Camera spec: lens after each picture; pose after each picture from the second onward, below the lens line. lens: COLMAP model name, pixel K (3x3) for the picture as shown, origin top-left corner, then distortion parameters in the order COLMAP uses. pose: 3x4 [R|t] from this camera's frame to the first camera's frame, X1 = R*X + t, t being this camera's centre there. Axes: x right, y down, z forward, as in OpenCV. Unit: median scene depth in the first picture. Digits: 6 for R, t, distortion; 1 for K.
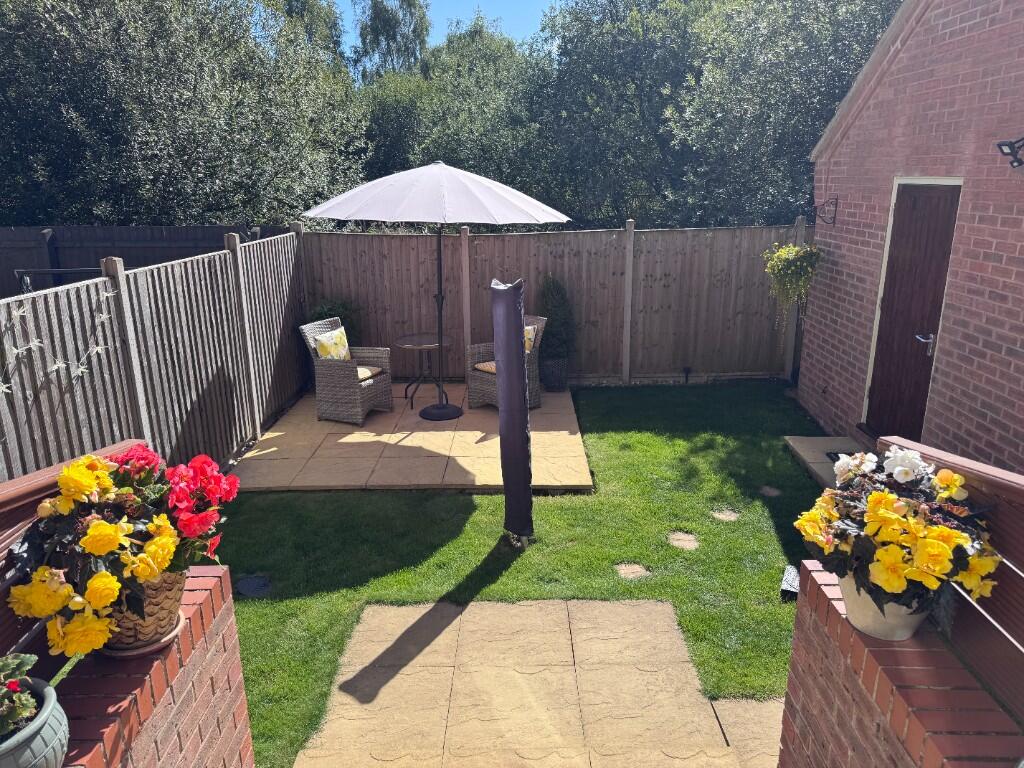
lens RADIAL K [[719.0, 0, 512.0], [0, 719.0, 384.0], [0, 0, 1]] dist [0.073891, -0.082408]
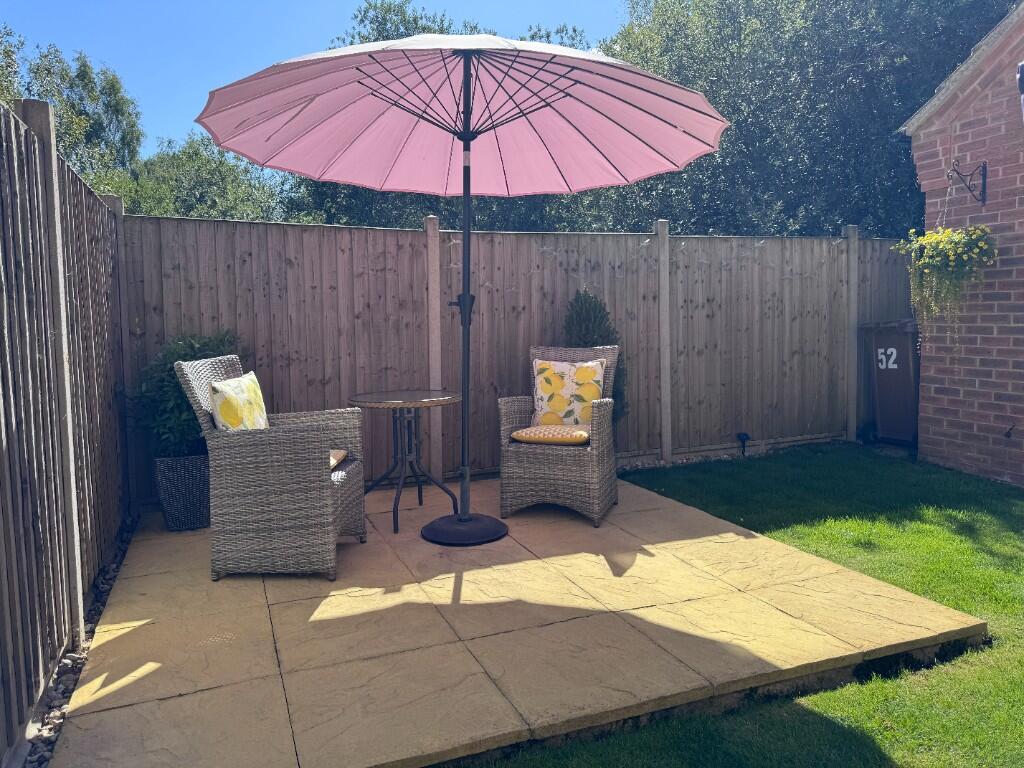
lens RADIAL K [[725.9, 0, 510.1], [0, 725.9, 368.9], [0, 0, 1]] dist [0.064774, -0.085552]
pose [[0.925688, -0.029900, 0.377105, -0.233619], [0.108410, 0.976027, -0.188727, 0.025948], [-0.362422, 0.215584, 0.906738, 0.449906]]
